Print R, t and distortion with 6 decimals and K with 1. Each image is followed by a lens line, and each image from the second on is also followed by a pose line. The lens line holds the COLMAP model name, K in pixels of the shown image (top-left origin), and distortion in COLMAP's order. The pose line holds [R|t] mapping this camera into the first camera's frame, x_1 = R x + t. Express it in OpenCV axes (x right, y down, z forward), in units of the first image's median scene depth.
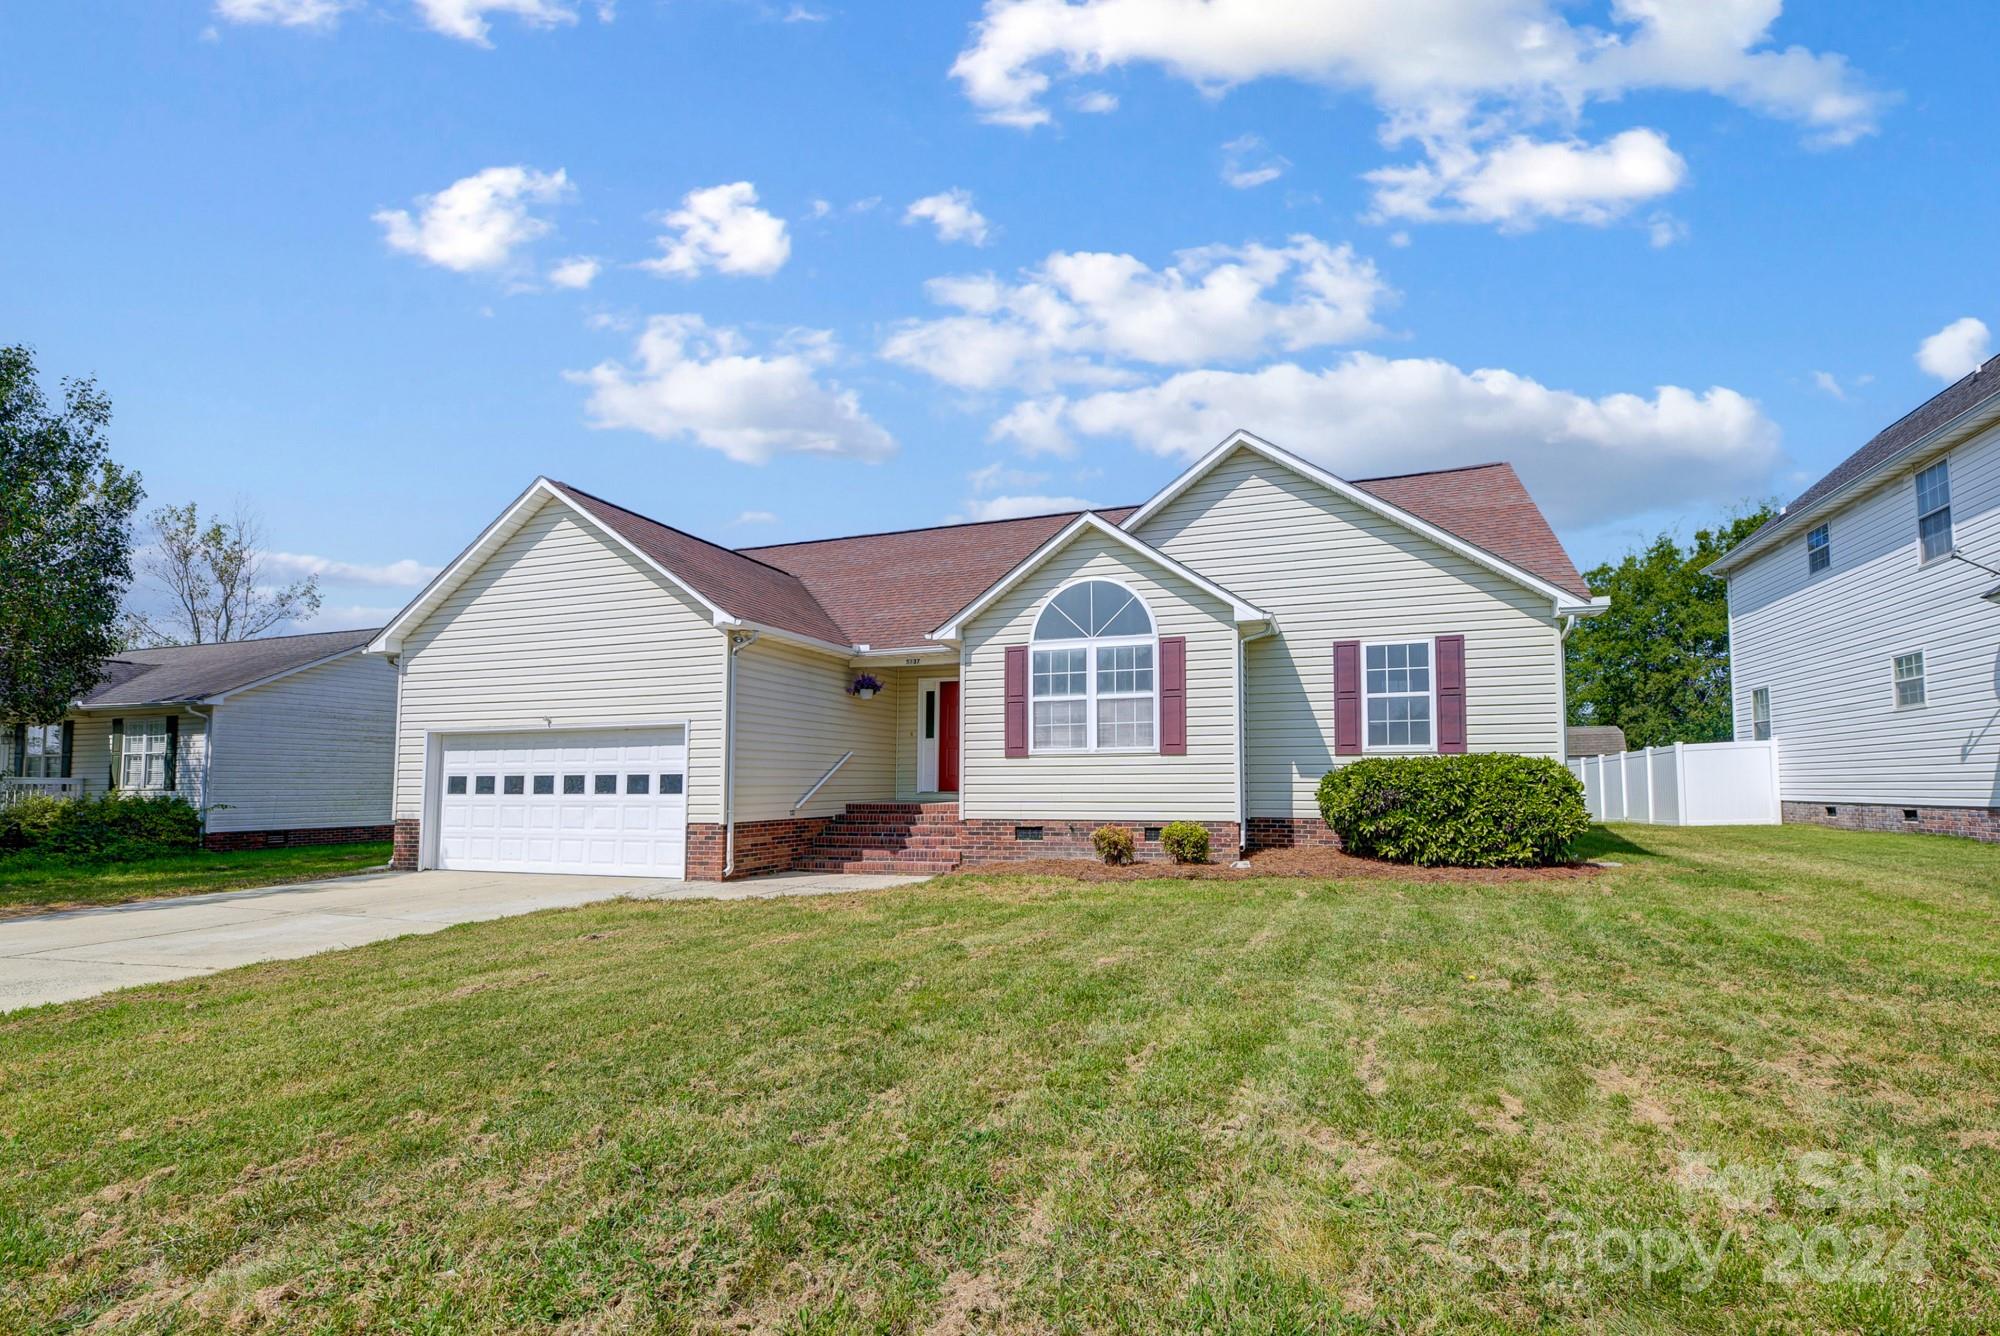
lens RADIAL K [[811.7, 0, 1001.1], [0, 811.7, 646.2], [0, 0, 1]] dist [0.012292, -0.009178]
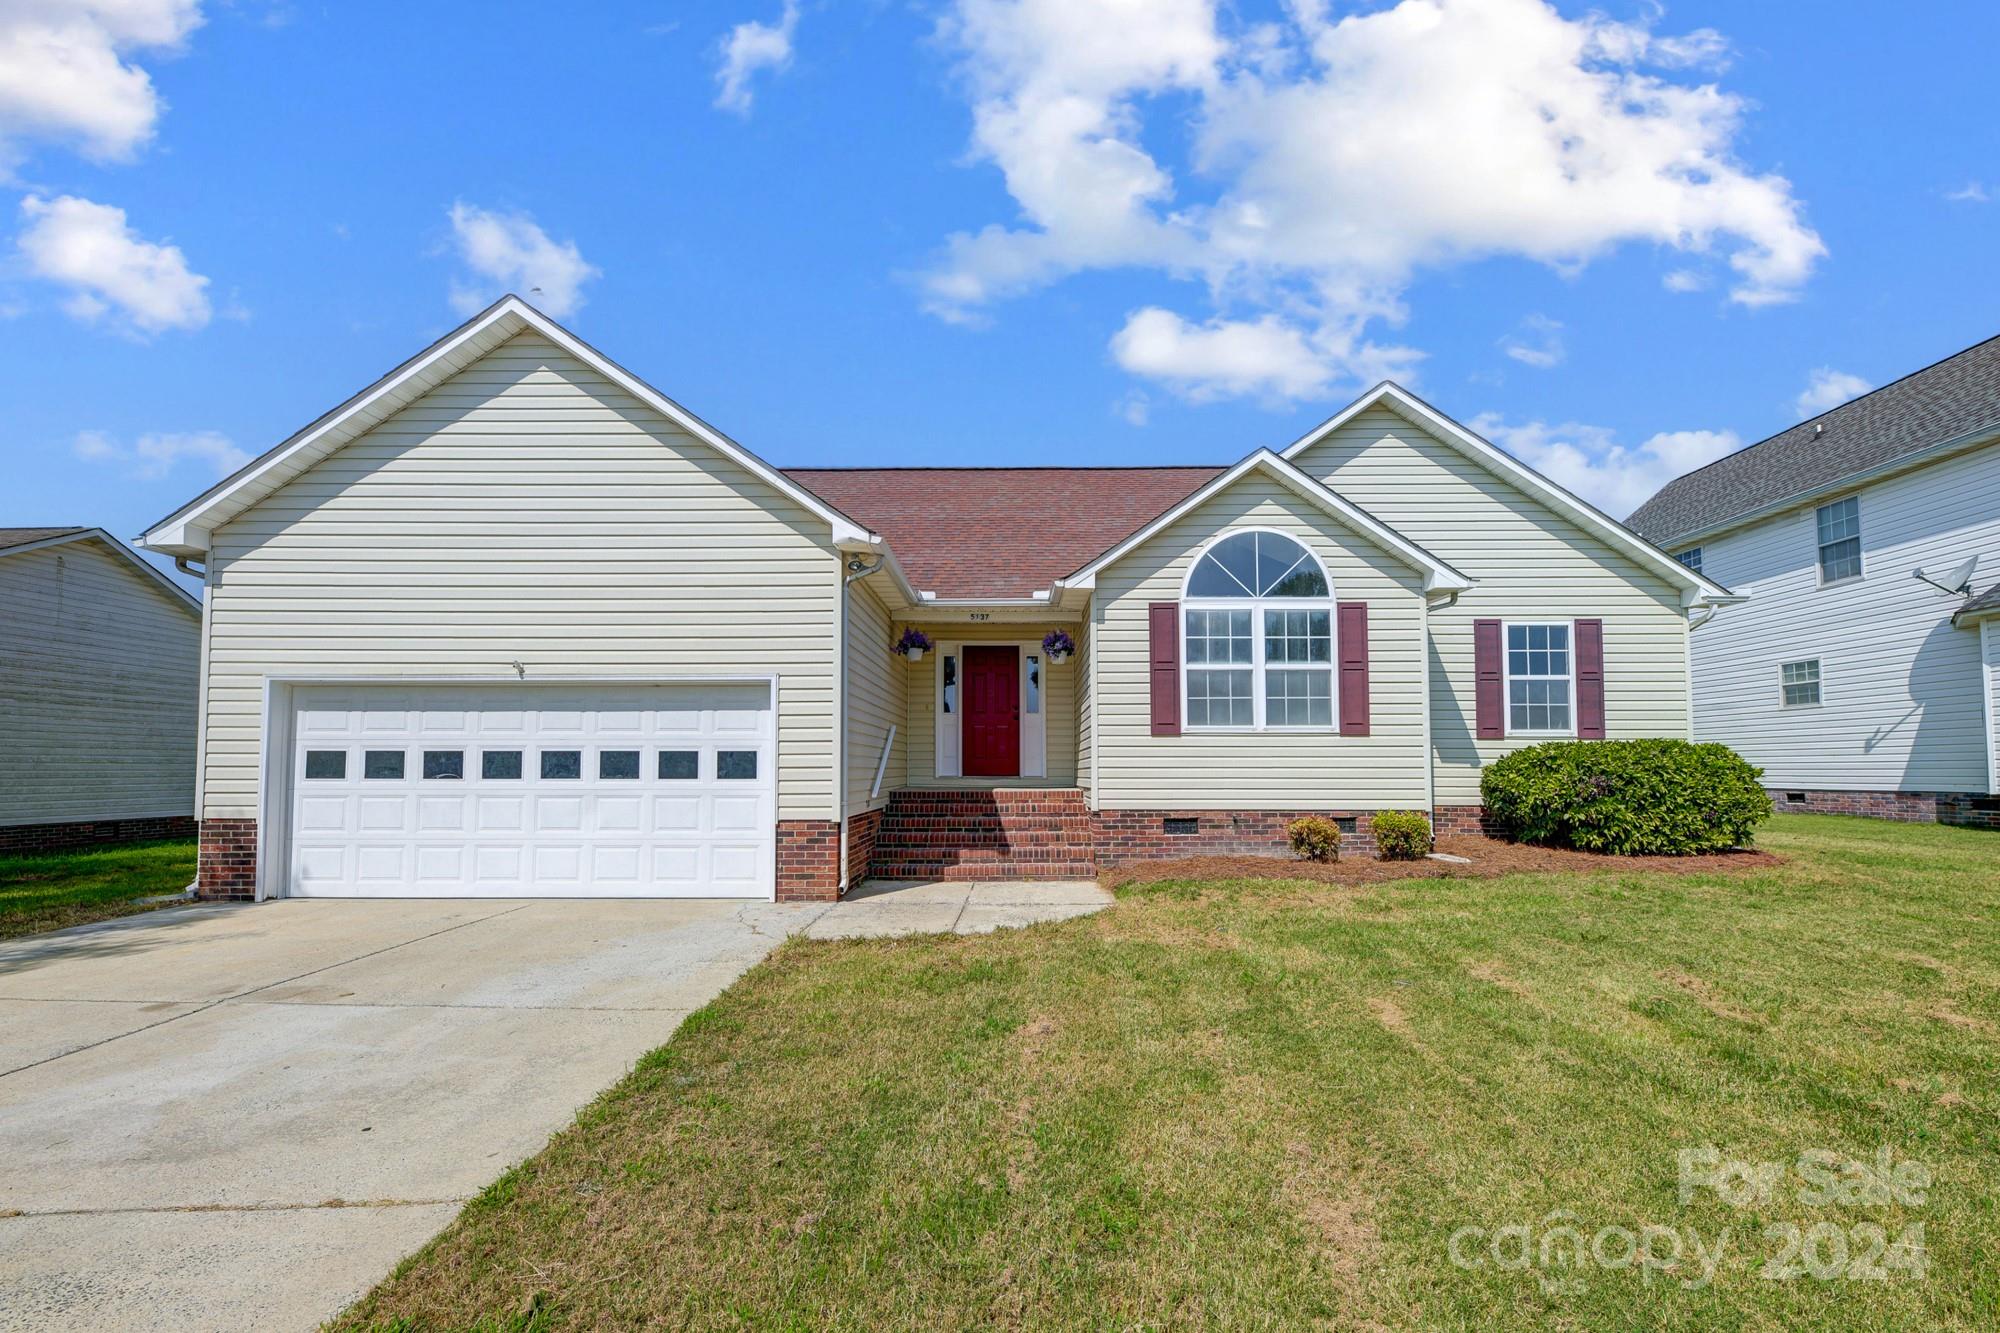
lens RADIAL K [[806.6, 0, 1002.4], [0, 806.6, 656.1], [0, 0, 1]] dist [0.014357, -0.009356]
pose [[0.952781, 0.046136, 0.300134, -0.392717], [-0.055742, 0.998168, 0.023516, 0.045535], [-0.298500, -0.039136, 0.953607, 0.264433]]
